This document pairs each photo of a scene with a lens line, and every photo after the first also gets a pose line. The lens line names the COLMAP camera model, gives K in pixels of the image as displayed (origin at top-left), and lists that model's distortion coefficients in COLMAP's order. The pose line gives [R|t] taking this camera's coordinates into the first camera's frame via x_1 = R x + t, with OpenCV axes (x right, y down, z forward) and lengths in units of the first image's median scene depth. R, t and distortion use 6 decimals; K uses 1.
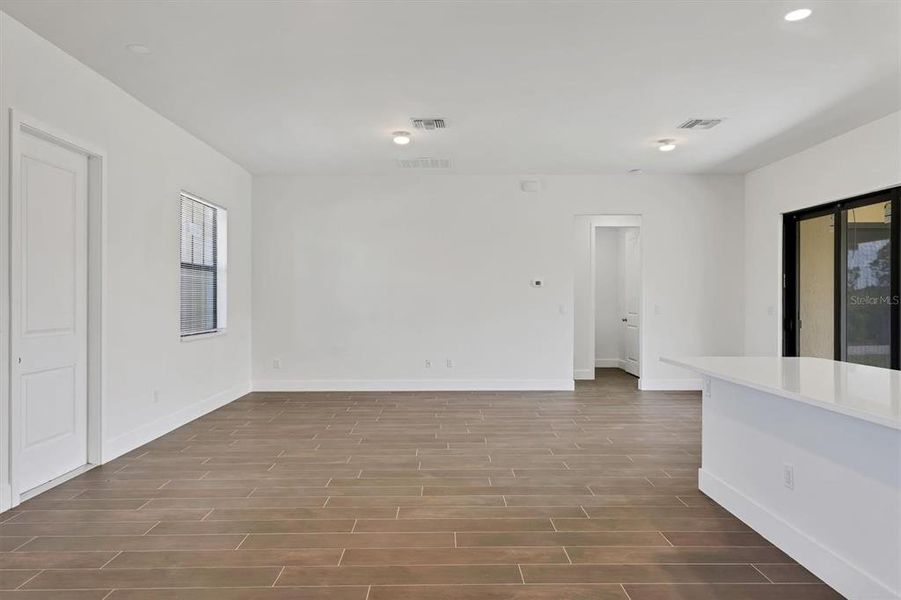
lens RADIAL K [[593.0, 0, 453.1], [0, 593.0, 301.4], [0, 0, 1]] dist [0.012171, -0.002151]
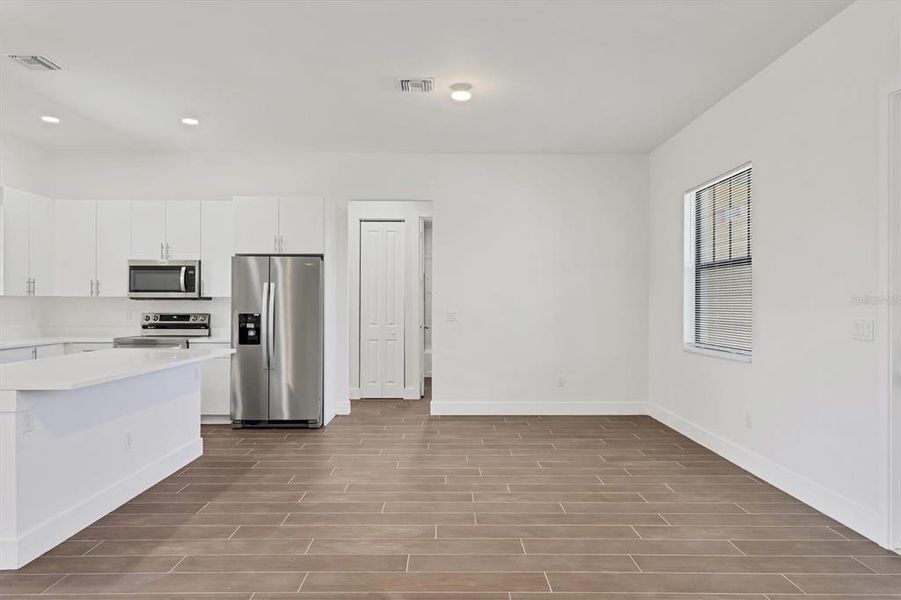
lens RADIAL K [[593.0, 0, 450.3], [0, 593.0, 300.0], [0, 0, 1]] dist [0.012171, -0.002151]
pose [[-0.999934, -0.004289, 0.010669, -0.079269], [-0.004319, 0.999987, -0.002775, -0.004681], [-0.010657, -0.002821, -0.999939, 1.235078]]
